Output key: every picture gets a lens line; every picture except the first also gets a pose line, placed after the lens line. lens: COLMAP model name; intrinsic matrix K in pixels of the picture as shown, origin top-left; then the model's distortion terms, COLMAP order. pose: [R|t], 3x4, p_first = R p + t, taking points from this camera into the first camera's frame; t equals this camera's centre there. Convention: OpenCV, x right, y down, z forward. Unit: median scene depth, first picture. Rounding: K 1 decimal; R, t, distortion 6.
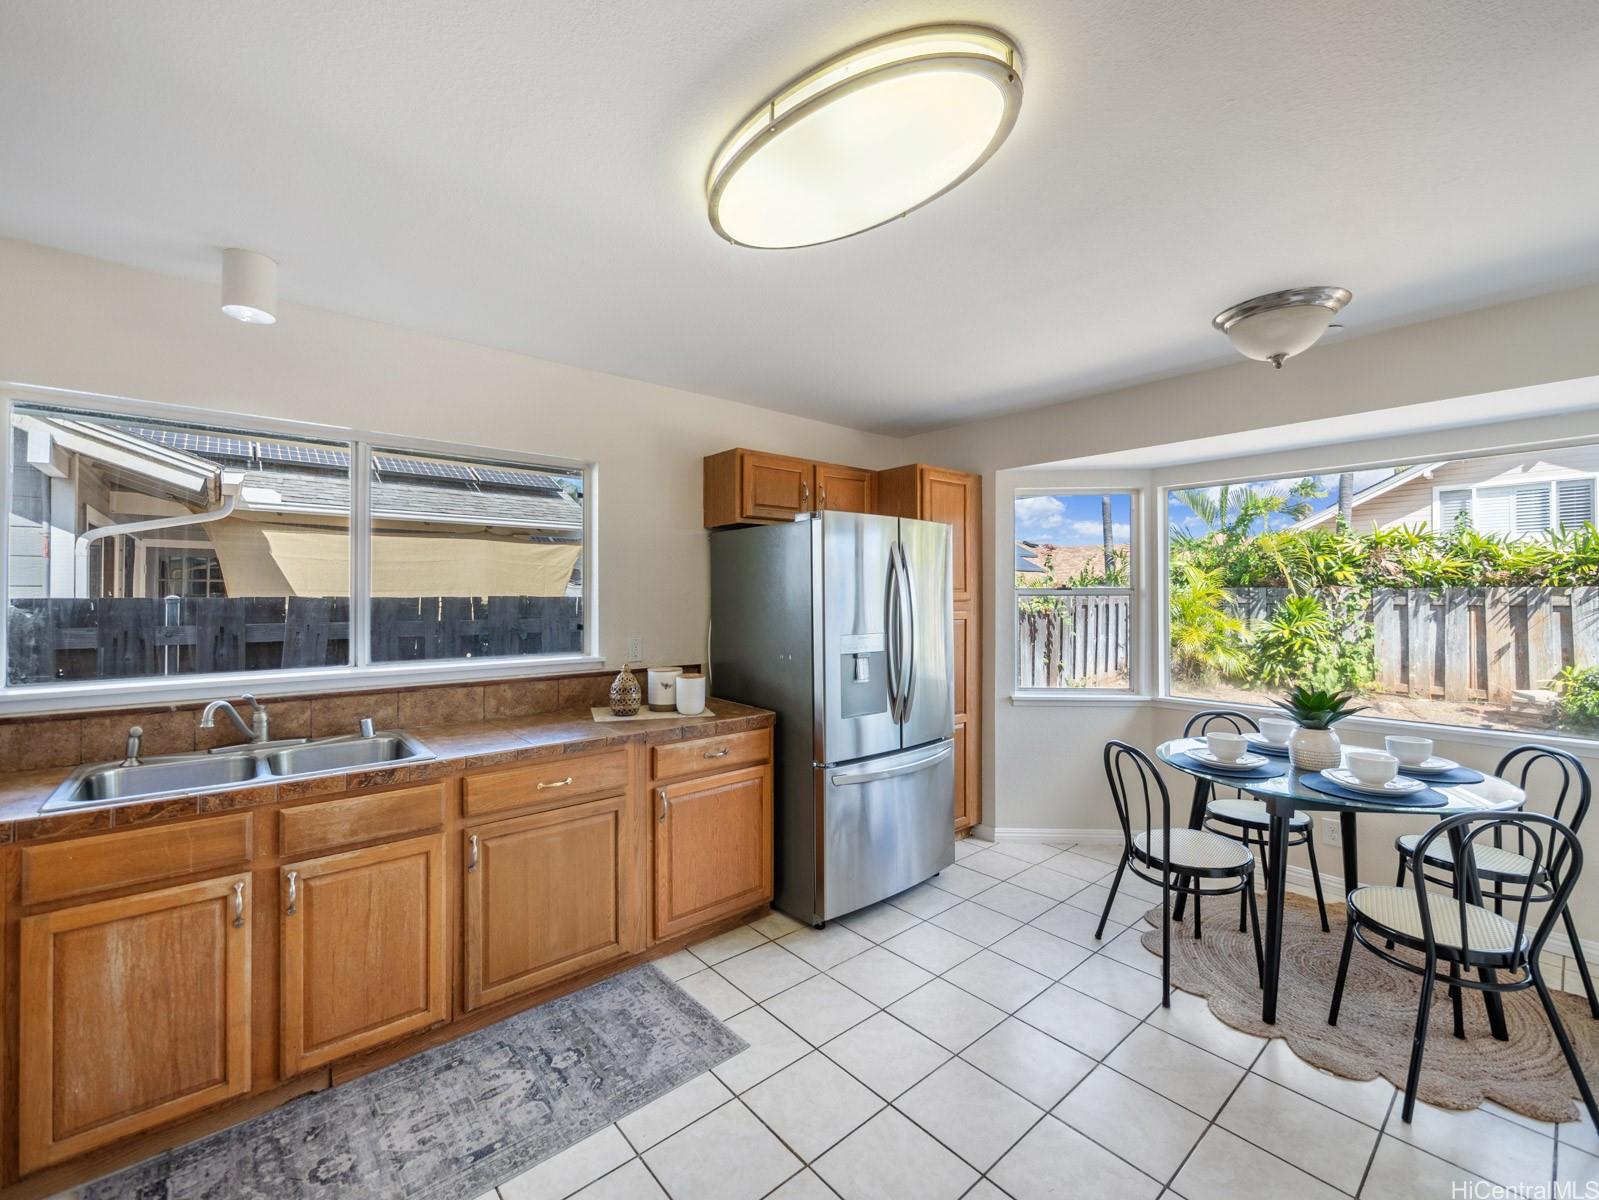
lens RADIAL K [[665.3, 0, 803.1], [0, 665.3, 592.4], [0, 0, 1]] dist [-0.008013, 0.000648]
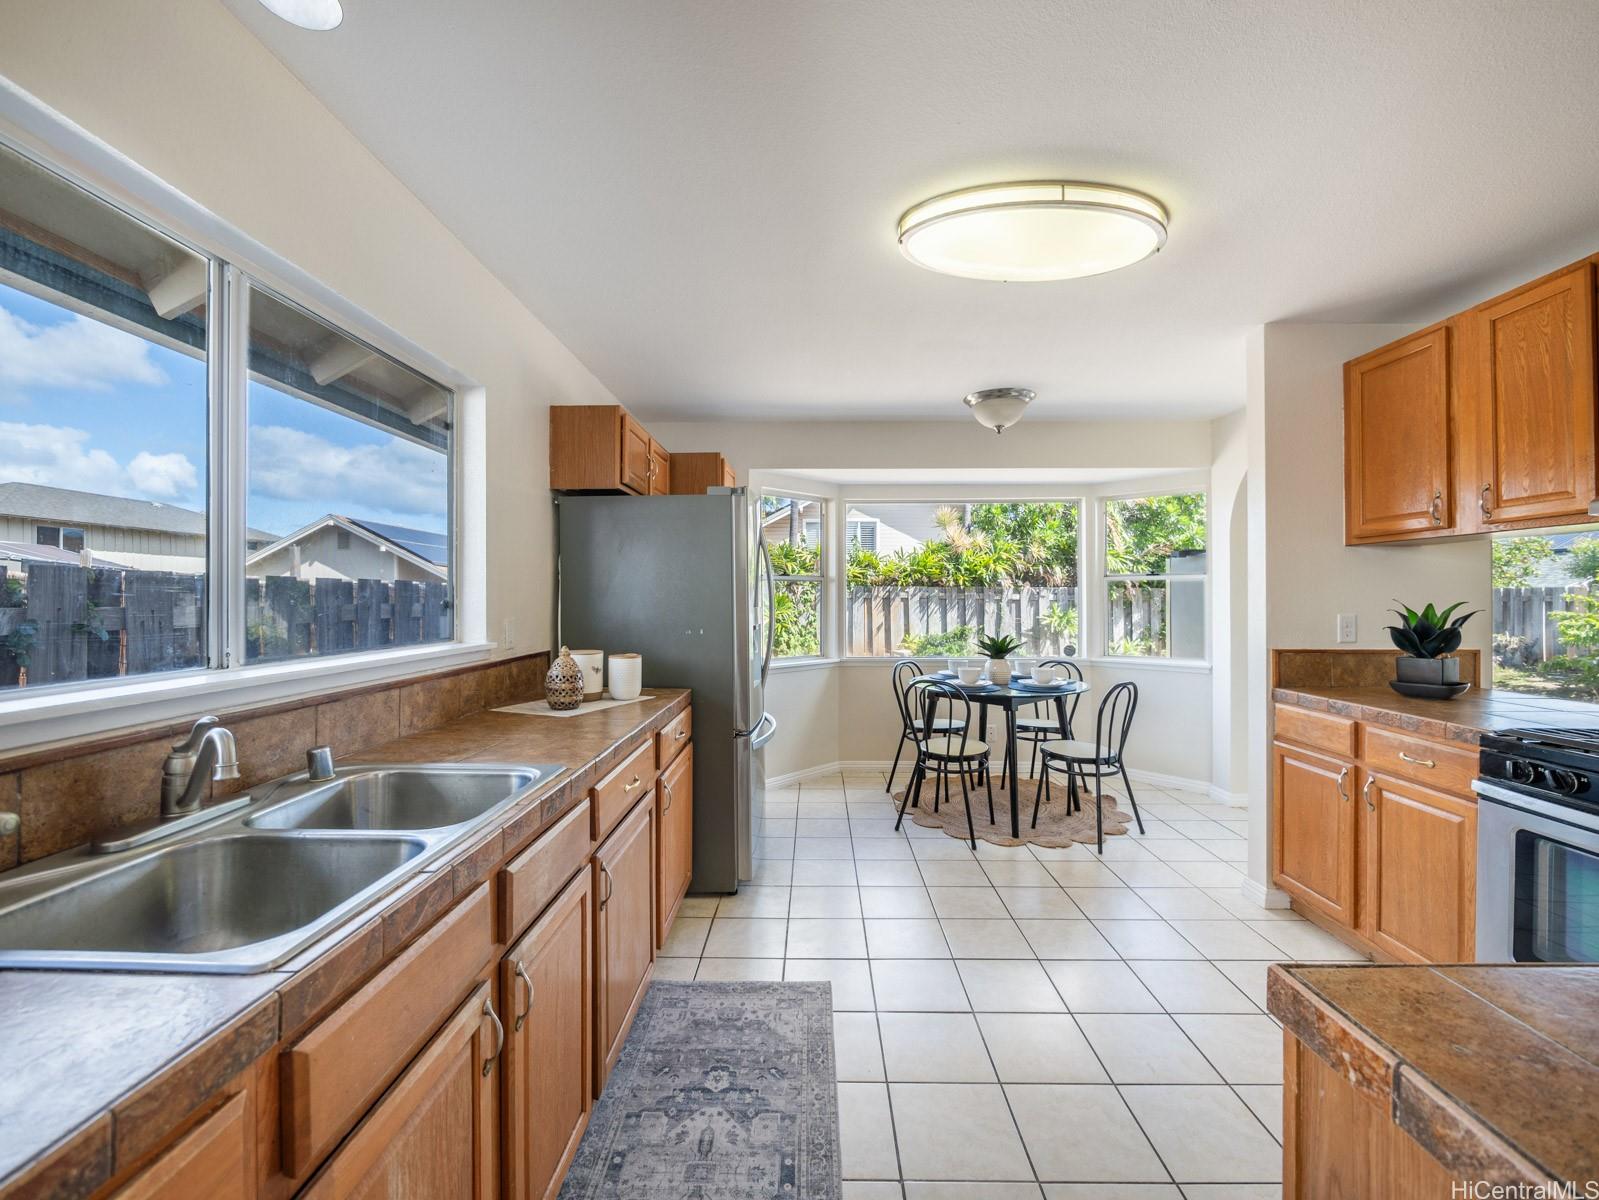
lens RADIAL K [[665.3, 0, 804.7], [0, 665.3, 598.3], [0, 0, 1]] dist [-0.008013, 0.000648]
pose [[0.664537, -0.000425, 0.747255, -0.752773], [-0.002704, 0.999992, 0.002972, 0.050798], [-0.747251, -0.003996, 0.664530, 0.266361]]
